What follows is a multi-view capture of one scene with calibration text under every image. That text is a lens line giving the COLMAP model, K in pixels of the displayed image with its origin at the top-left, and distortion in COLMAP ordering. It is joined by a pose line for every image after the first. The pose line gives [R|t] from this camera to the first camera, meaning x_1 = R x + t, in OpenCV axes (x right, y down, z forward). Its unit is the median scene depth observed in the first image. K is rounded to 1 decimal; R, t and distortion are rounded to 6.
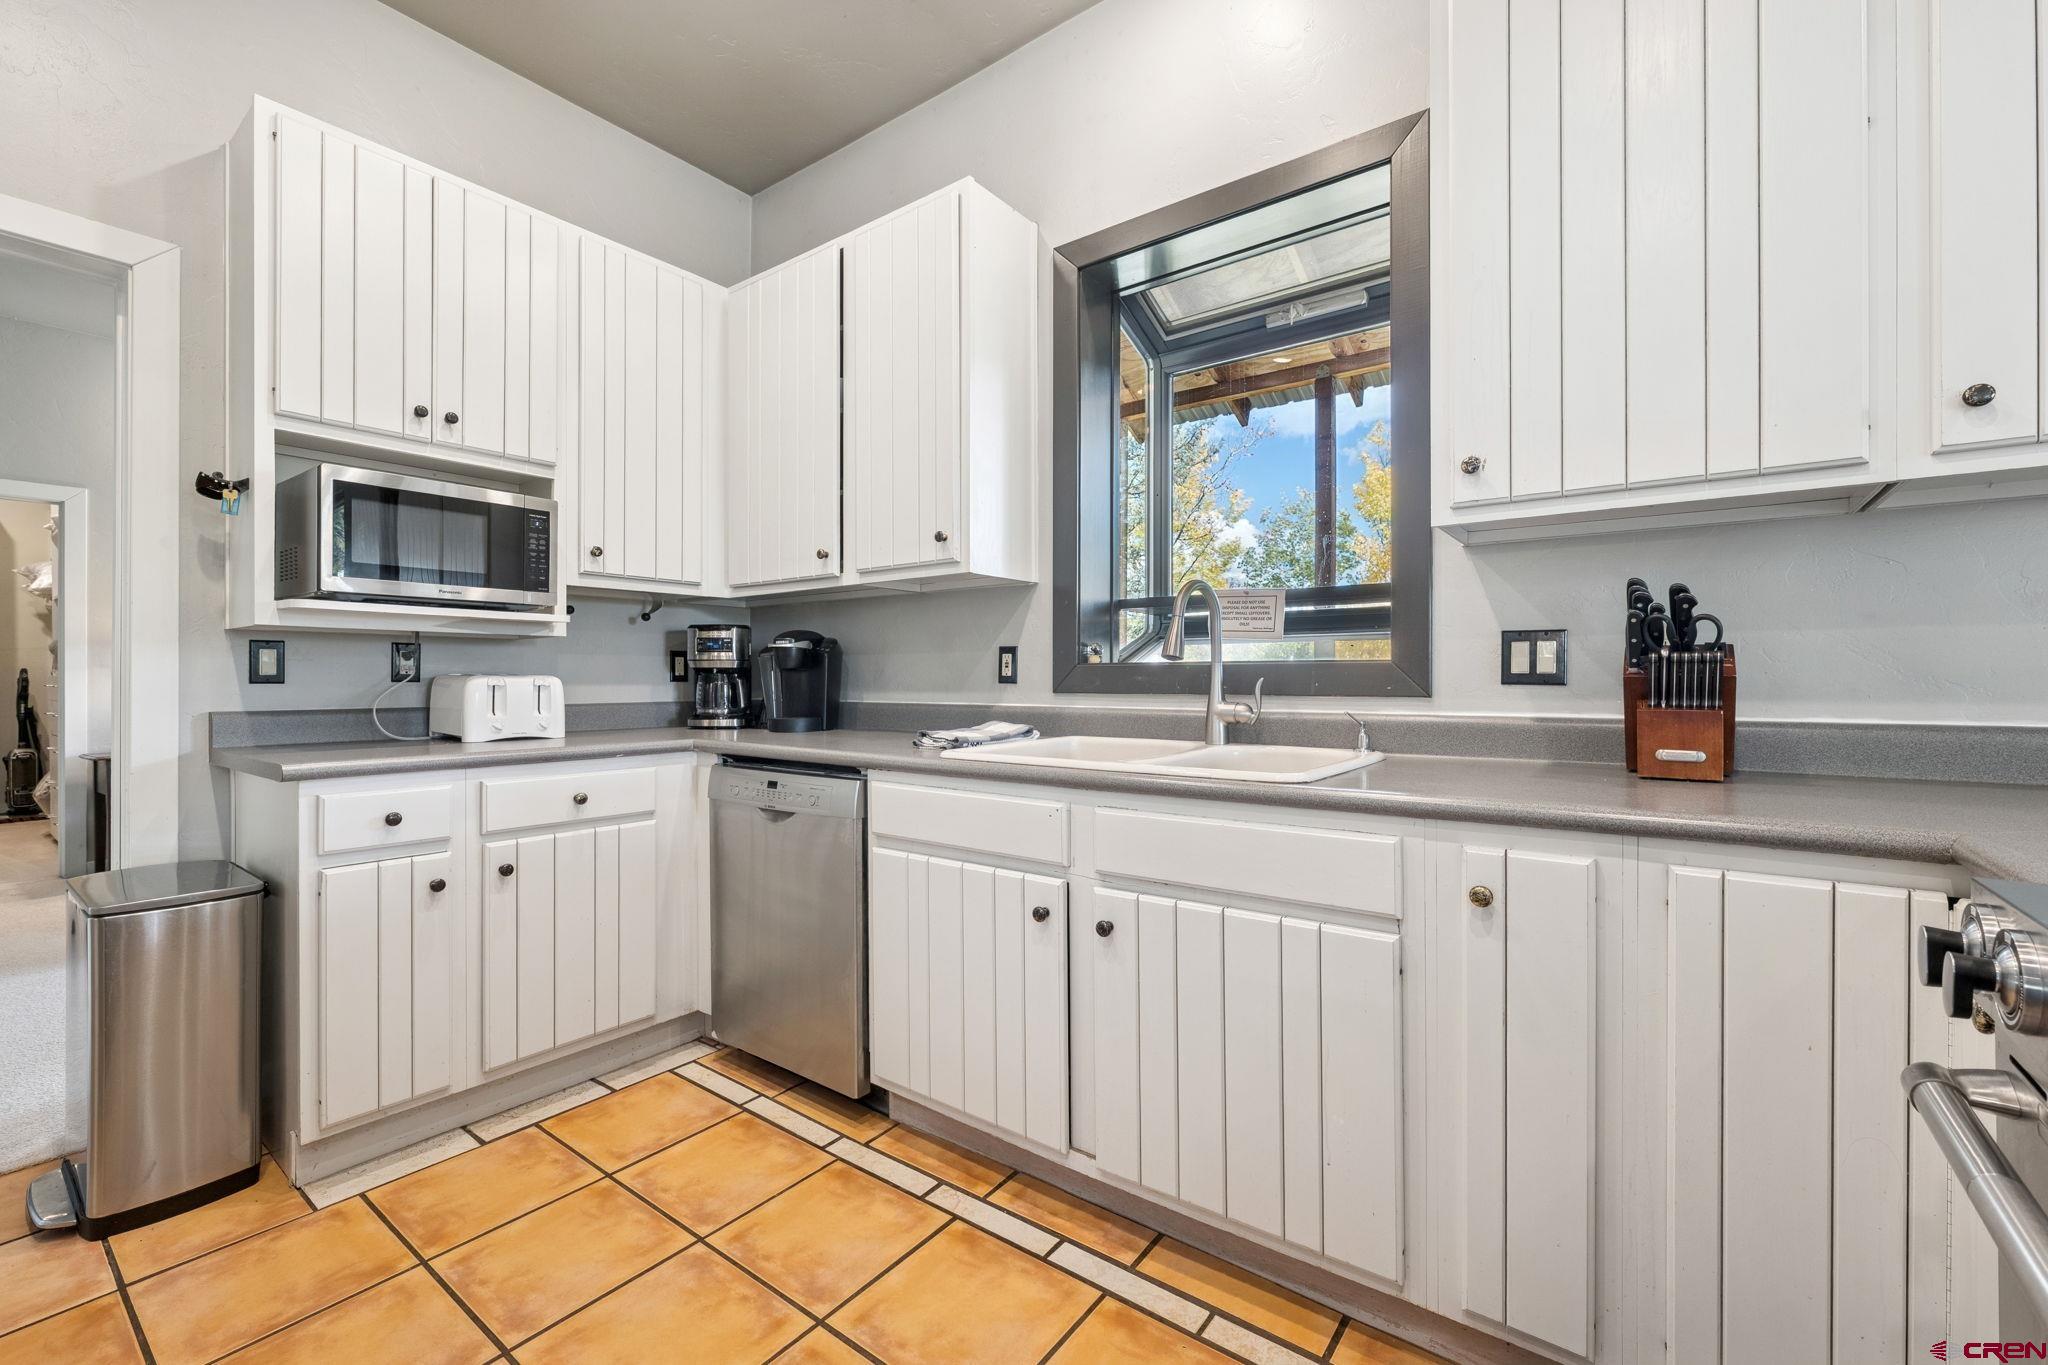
lens RADIAL K [[842.4, 0, 1006.3], [0, 842.4, 678.8], [0, 0, 1]] dist [-0.000064, 0.000551]
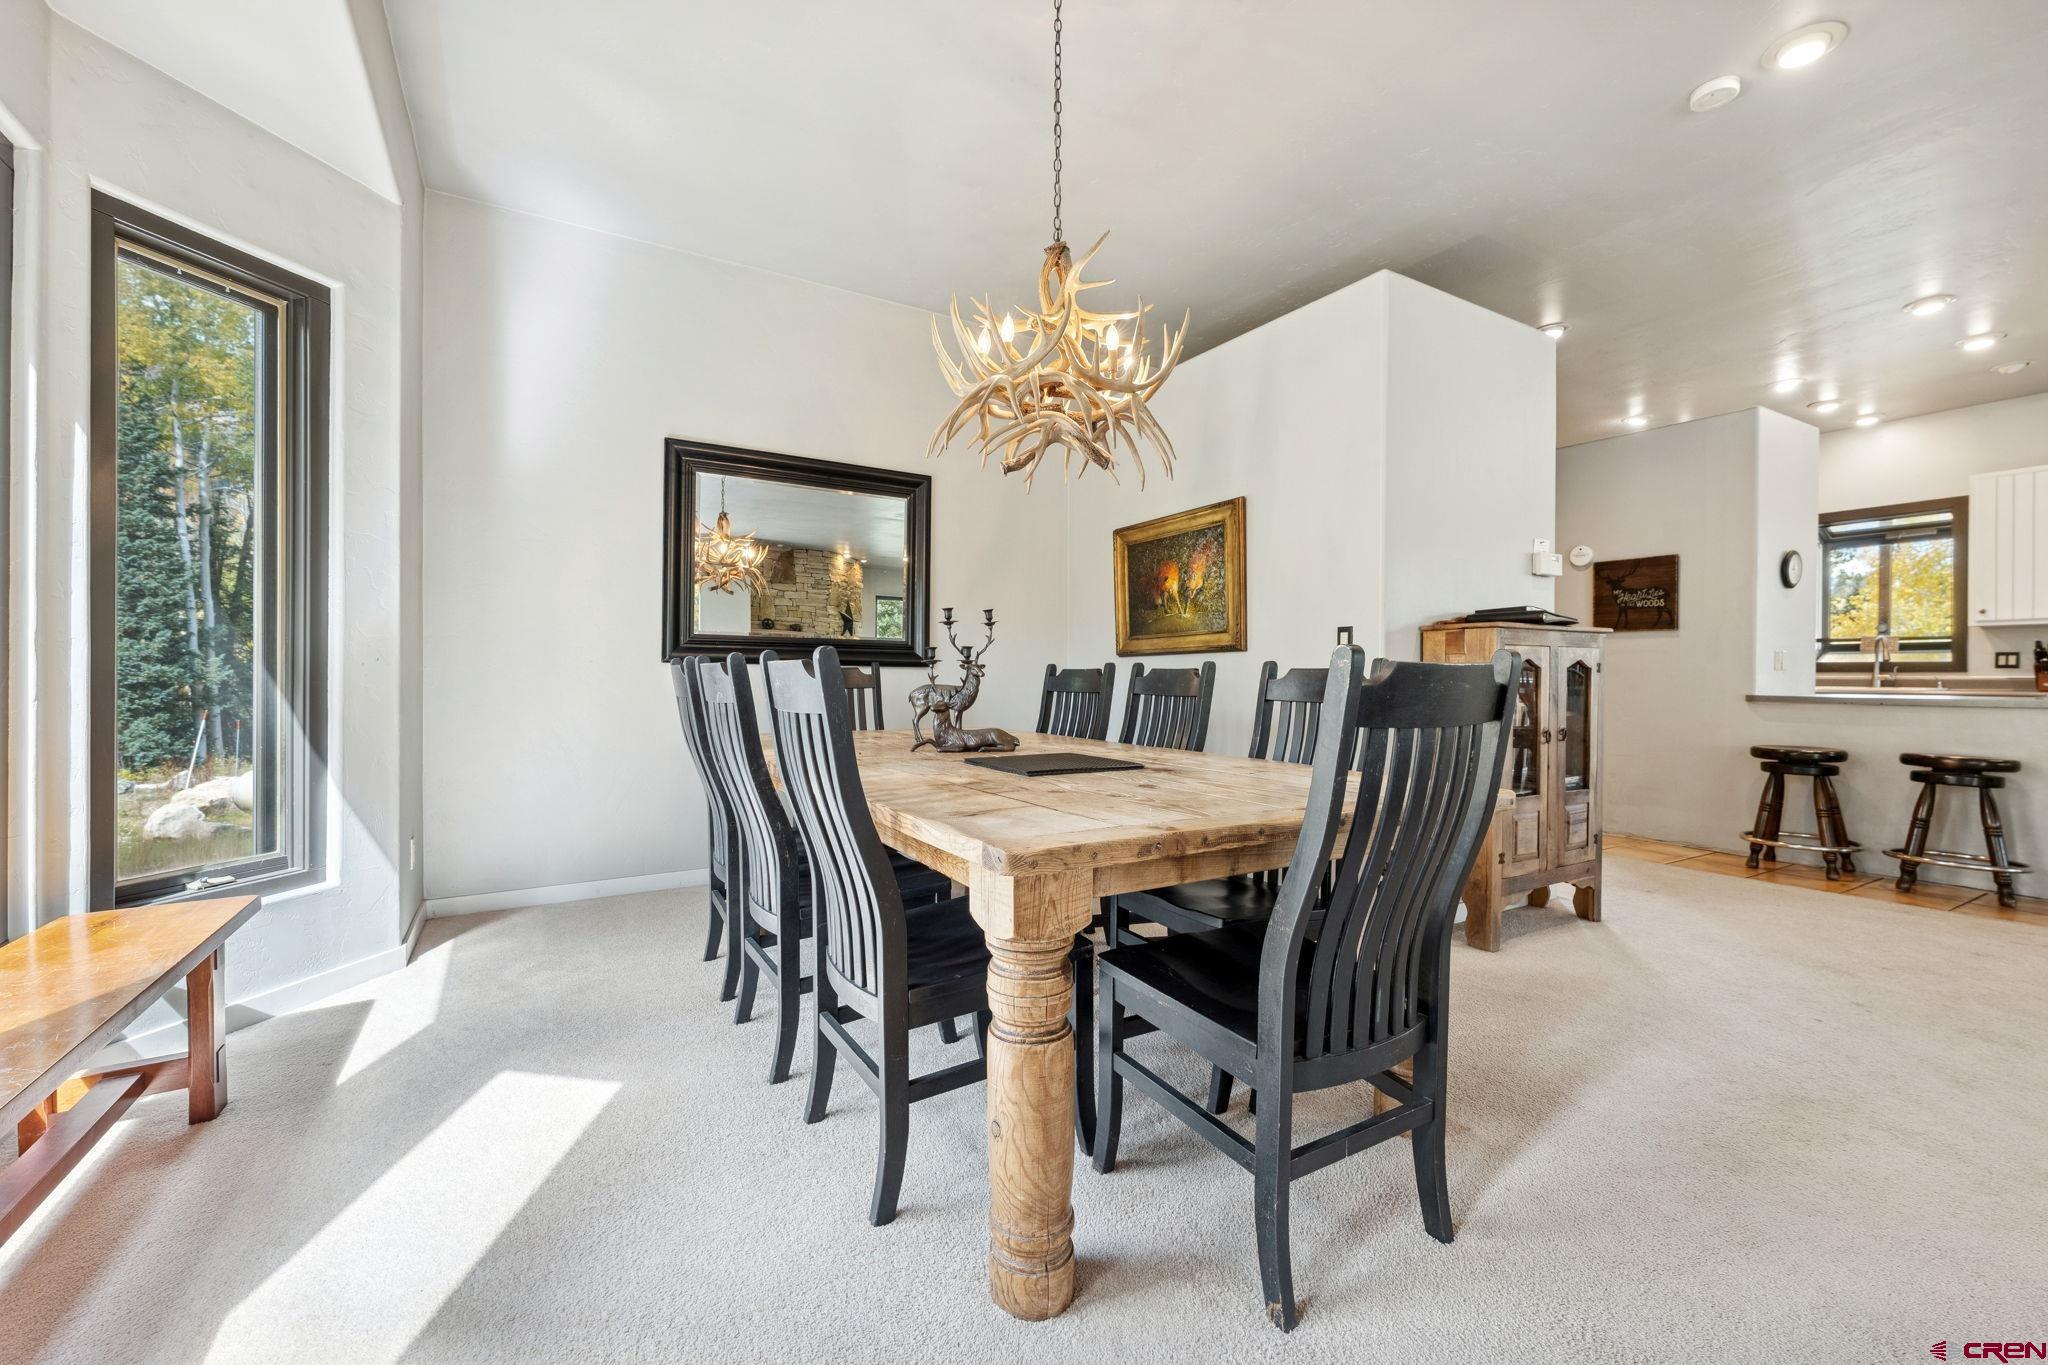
lens RADIAL K [[842.4, 0, 1031.0], [0, 842.4, 681.6], [0, 0, 1]] dist [-0.000064, 0.000551]
pose [[0.932359, 0.006761, -0.361469, -0.660687], [-0.001985, 0.999906, 0.013582, 0.008103], [0.361527, -0.011945, 0.932285, -1.305516]]
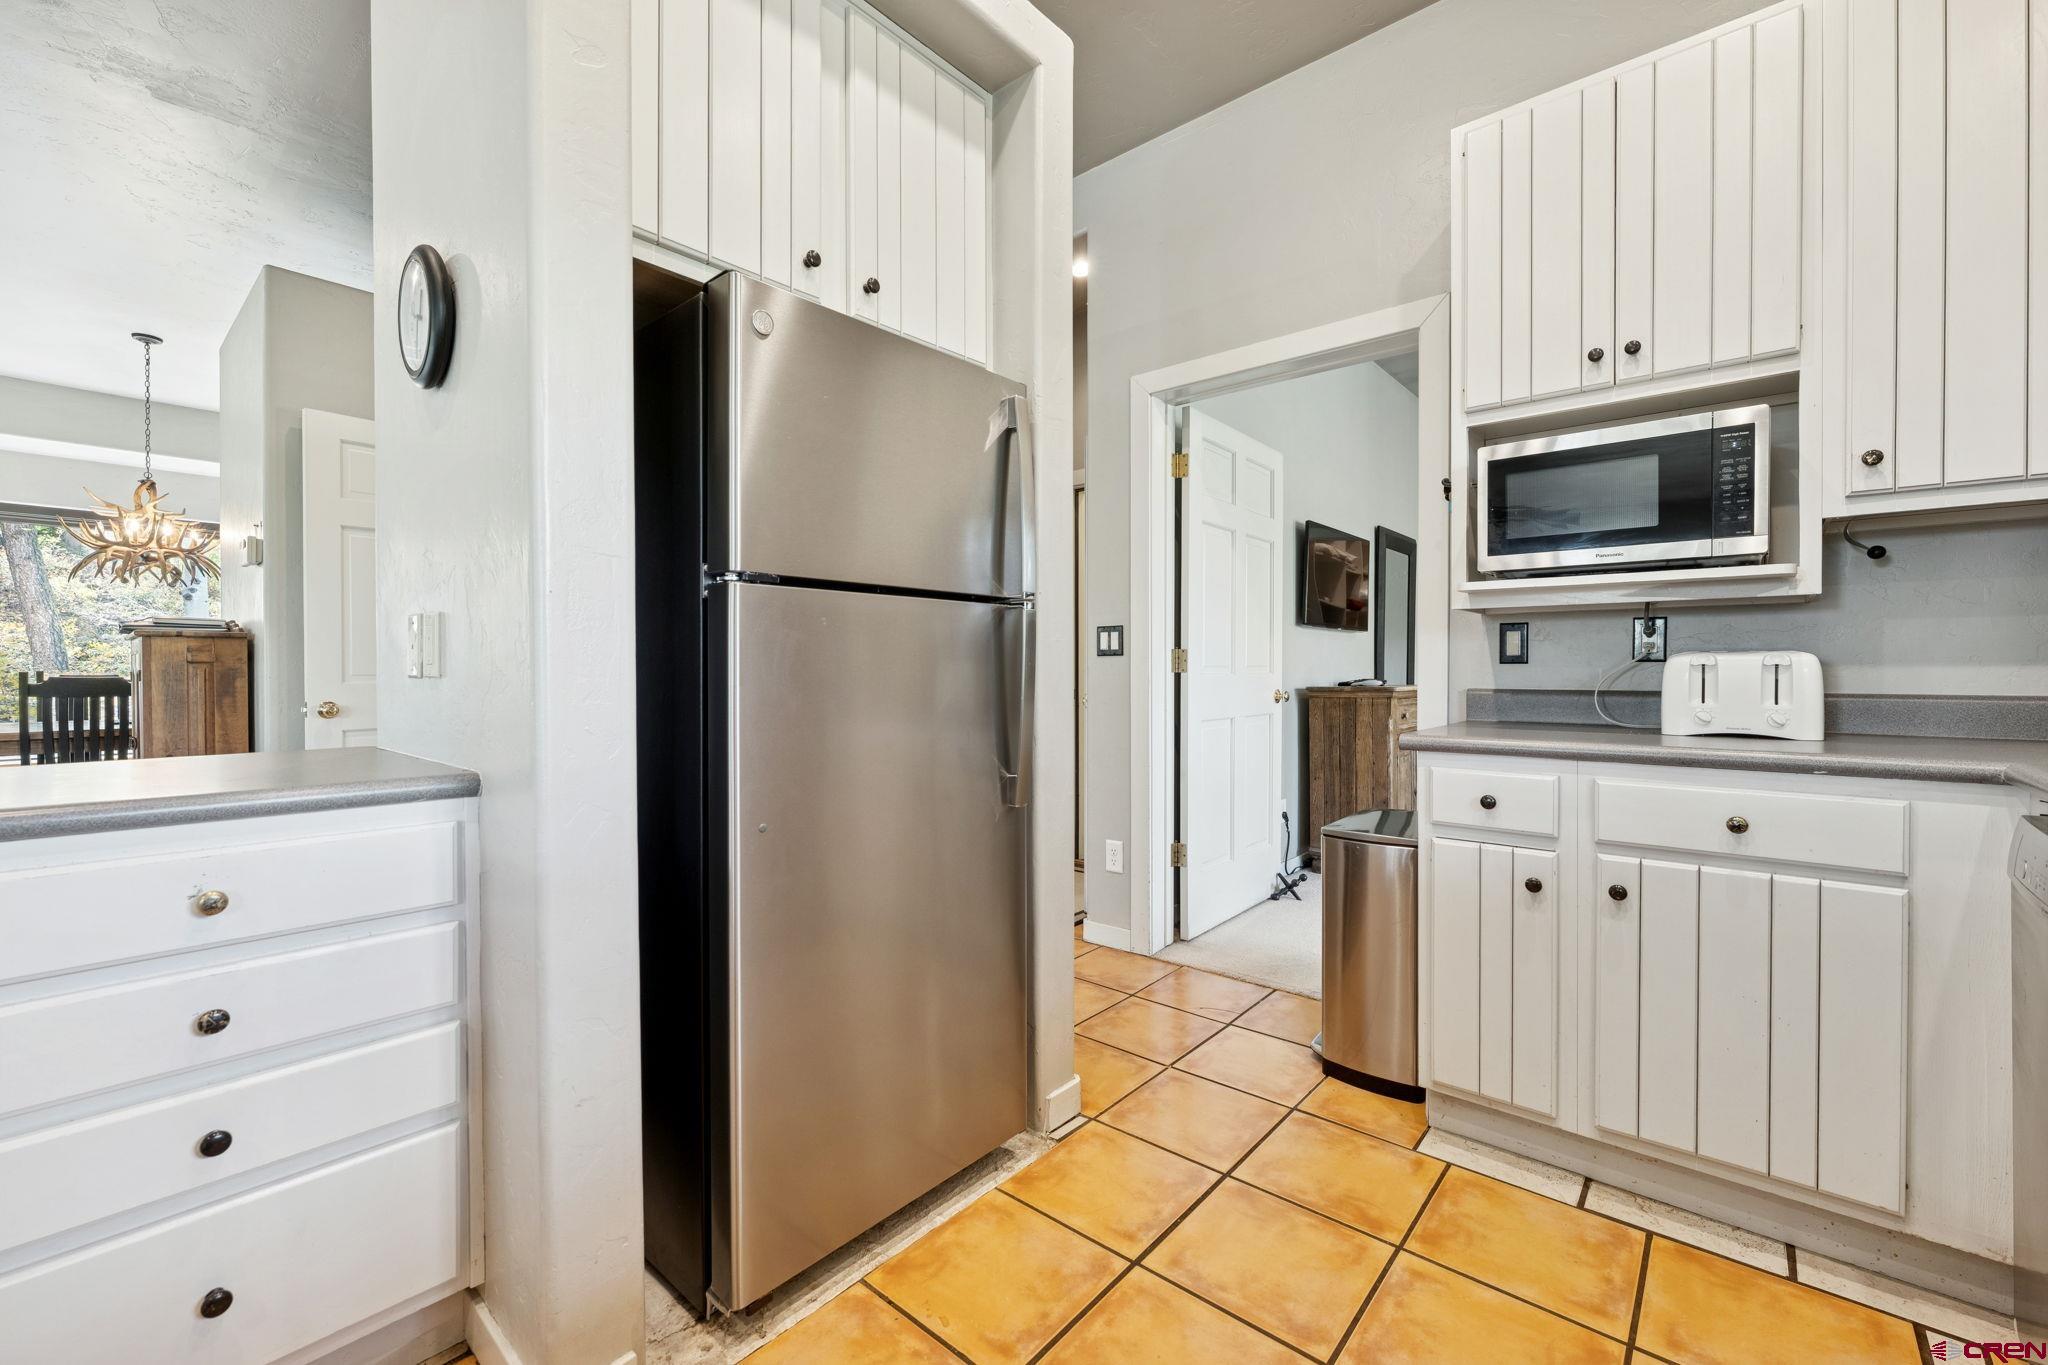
lens RADIAL K [[842.4, 0, 1008.6], [0, 842.4, 676.5], [0, 0, 1]] dist [-0.000064, 0.000551]
pose [[-0.045639, 0.009626, -0.998912, 0.236088], [0.001690, 0.999953, 0.009559, 0.011642], [0.998957, -0.001252, -0.045653, 0.454731]]
